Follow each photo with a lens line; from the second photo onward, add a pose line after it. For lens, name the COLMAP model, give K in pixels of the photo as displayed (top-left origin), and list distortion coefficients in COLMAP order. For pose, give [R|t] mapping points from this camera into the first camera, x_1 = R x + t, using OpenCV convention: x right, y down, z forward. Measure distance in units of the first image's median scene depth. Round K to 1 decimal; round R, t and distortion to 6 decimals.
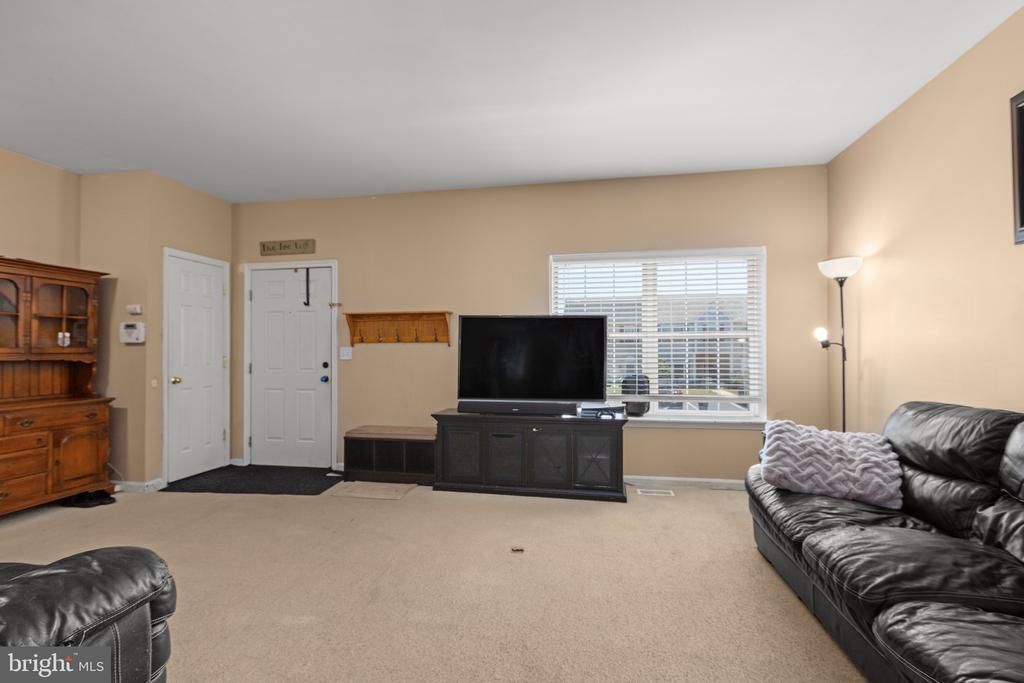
lens RADIAL K [[463.4, 0, 515.4], [0, 463.4, 346.8], [0, 0, 1]] dist [0.003864, -0.000137]
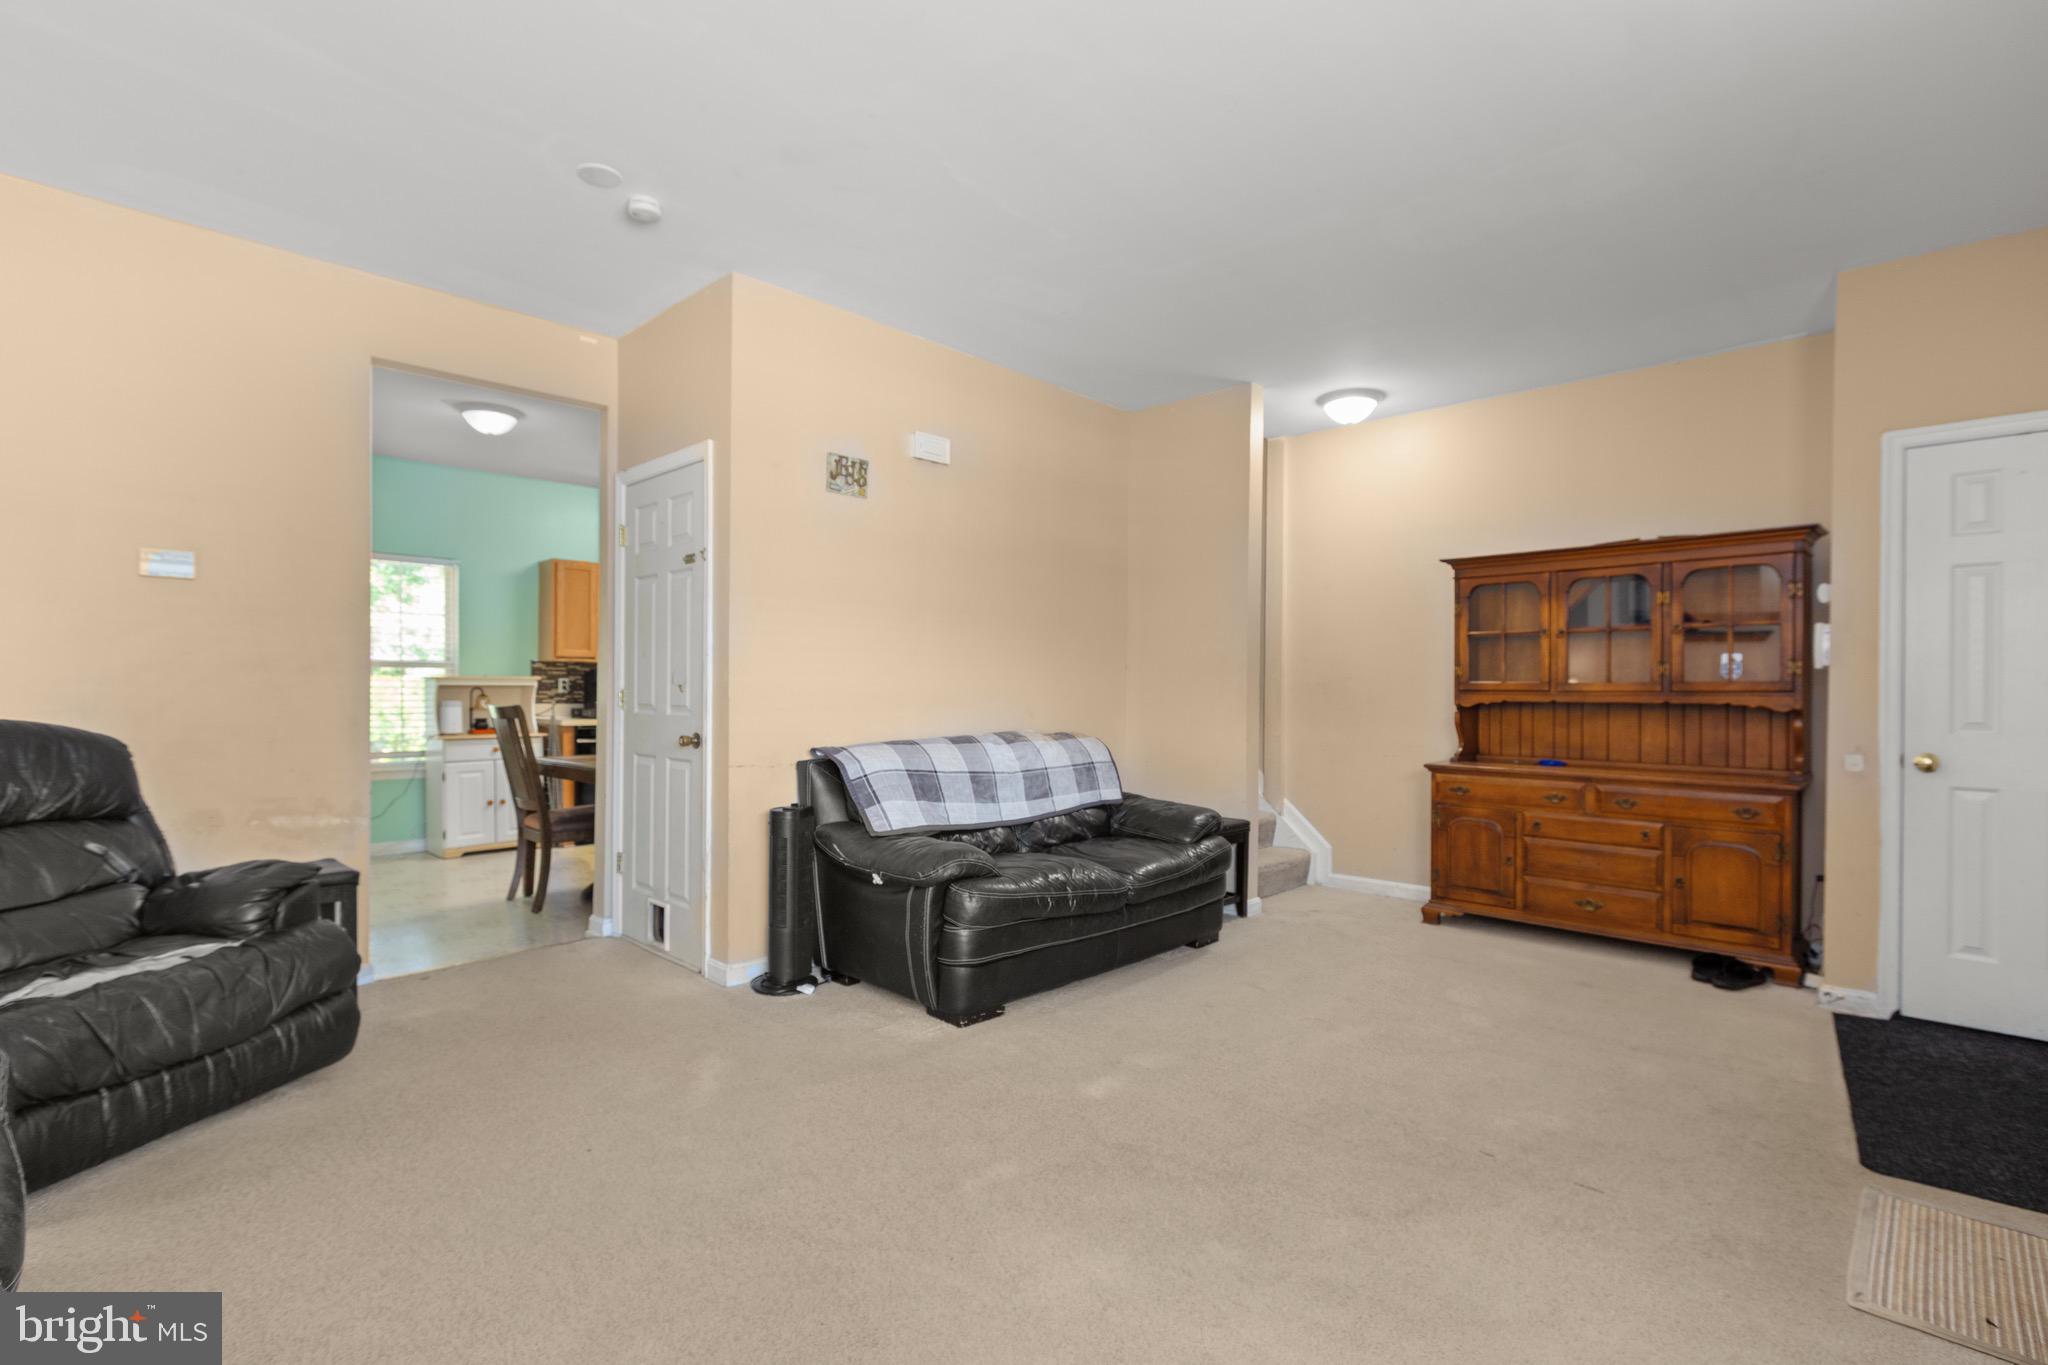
lens RADIAL K [[926.7, 0, 1030.8], [0, 926.7, 693.1], [0, 0, 1]] dist [0.003864, -0.000137]
pose [[-0.558109, 0.001240, -0.829766, 0.335625], [0.006038, 0.999978, -0.002567, 0.011563], [0.829745, -0.006443, -0.558105, 0.810055]]
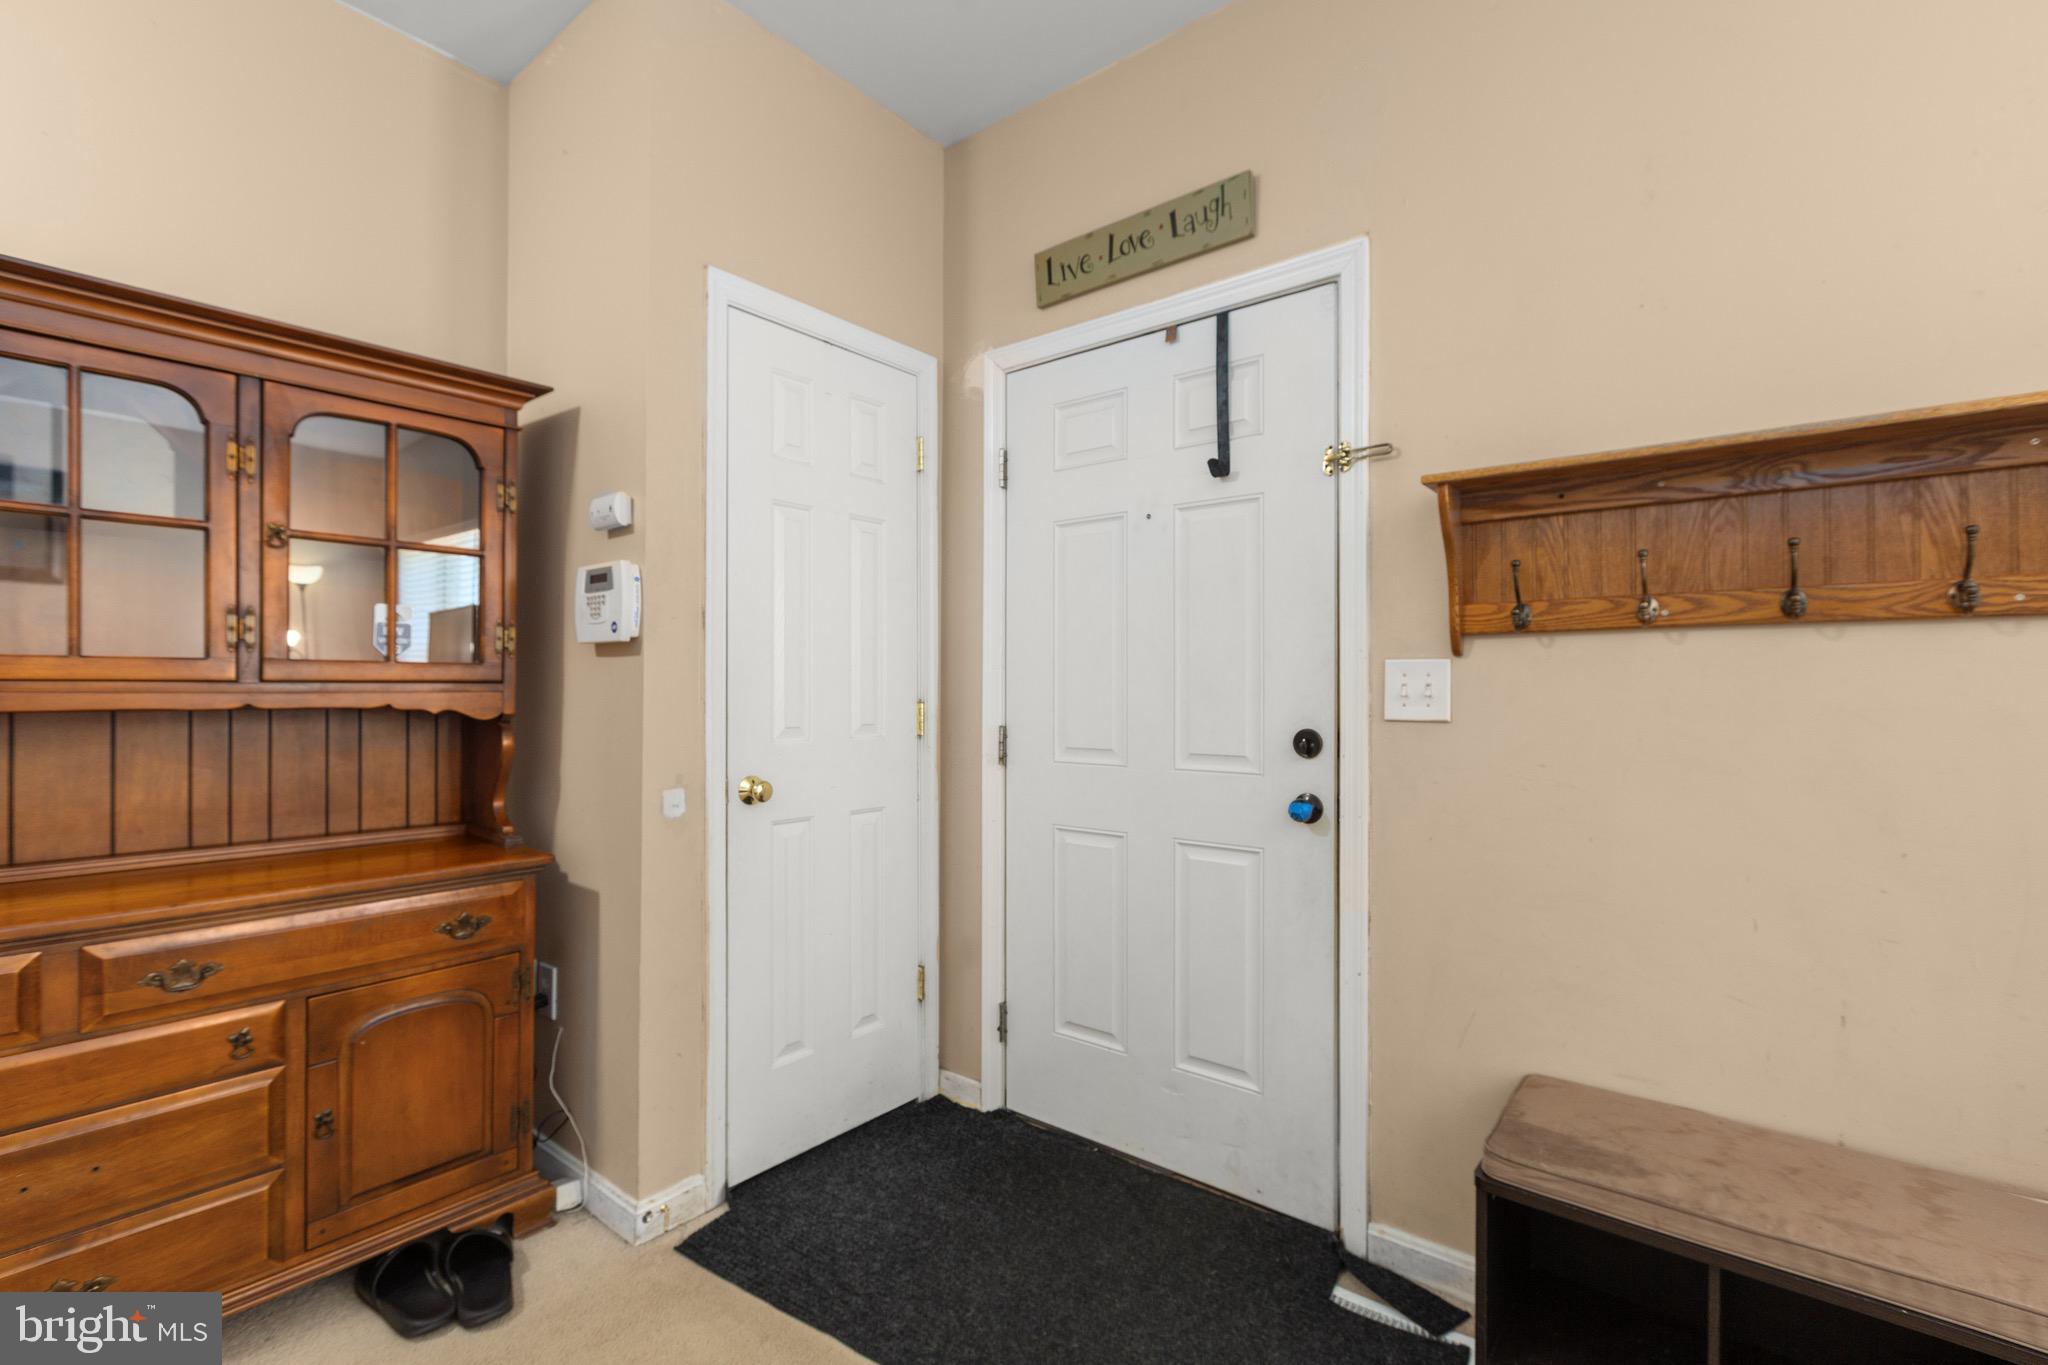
lens RADIAL K [[900.7, 0, 1026.1], [0, 900.7, 692.1], [0, 0, 1]] dist [-0.000372, -0.000455]
pose [[0.881155, 0.004654, -0.472804, -0.359503], [-0.000011, 0.999952, 0.009822, 0.012613], [0.472827, -0.008649, 0.881113, 0.628151]]
